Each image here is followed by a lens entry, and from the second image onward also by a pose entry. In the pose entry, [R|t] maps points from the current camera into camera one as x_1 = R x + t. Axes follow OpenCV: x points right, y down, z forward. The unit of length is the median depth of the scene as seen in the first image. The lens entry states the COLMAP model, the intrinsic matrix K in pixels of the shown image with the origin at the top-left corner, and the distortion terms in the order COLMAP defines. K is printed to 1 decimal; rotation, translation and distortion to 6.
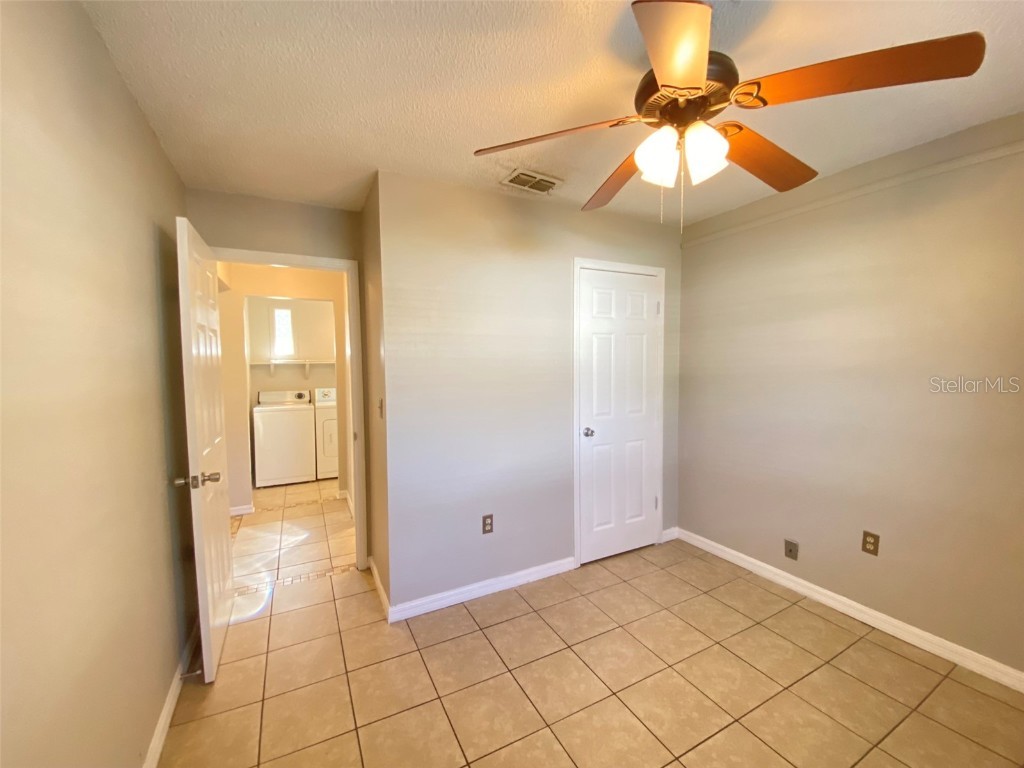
lens RADIAL K [[422.2, 0, 513.5], [0, 422.2, 389.4], [0, 0, 1]] dist [-0.001773, -0.008515]
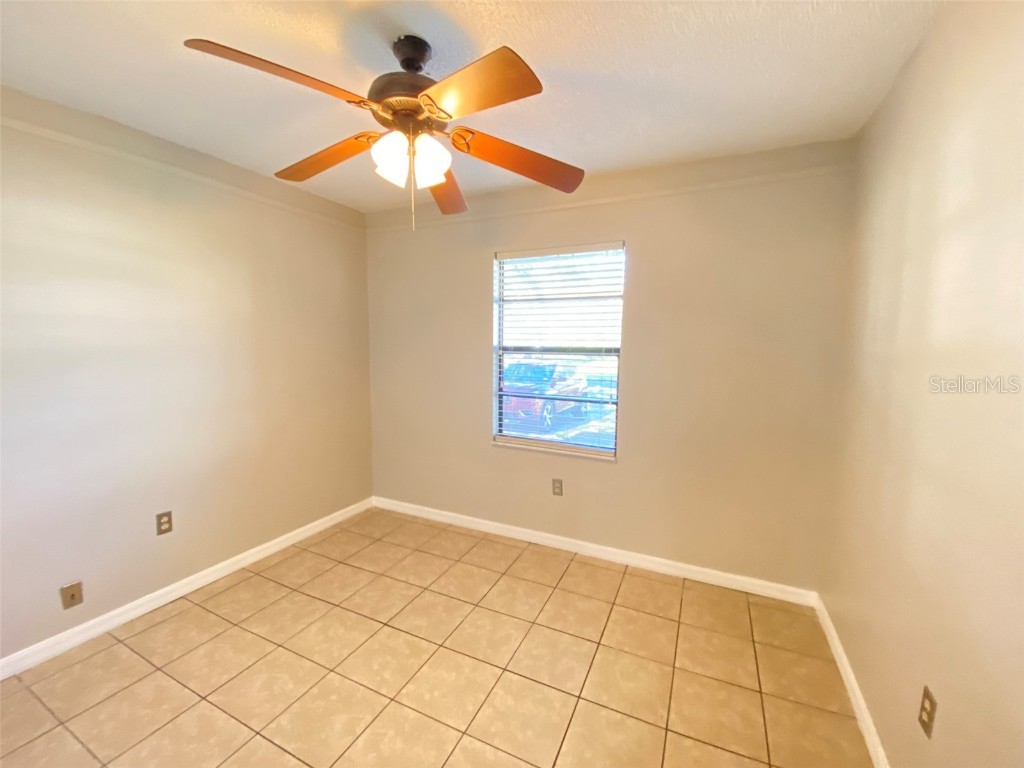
lens RADIAL K [[422.2, 0, 513.4], [0, 422.2, 385.4], [0, 0, 1]] dist [-0.001773, -0.008515]
pose [[-0.599932, -0.081459, 0.795893, -3.806644], [0.058946, 0.987599, 0.145513, -0.495176], [-0.797876, 0.134212, -0.587691, 7.926885]]
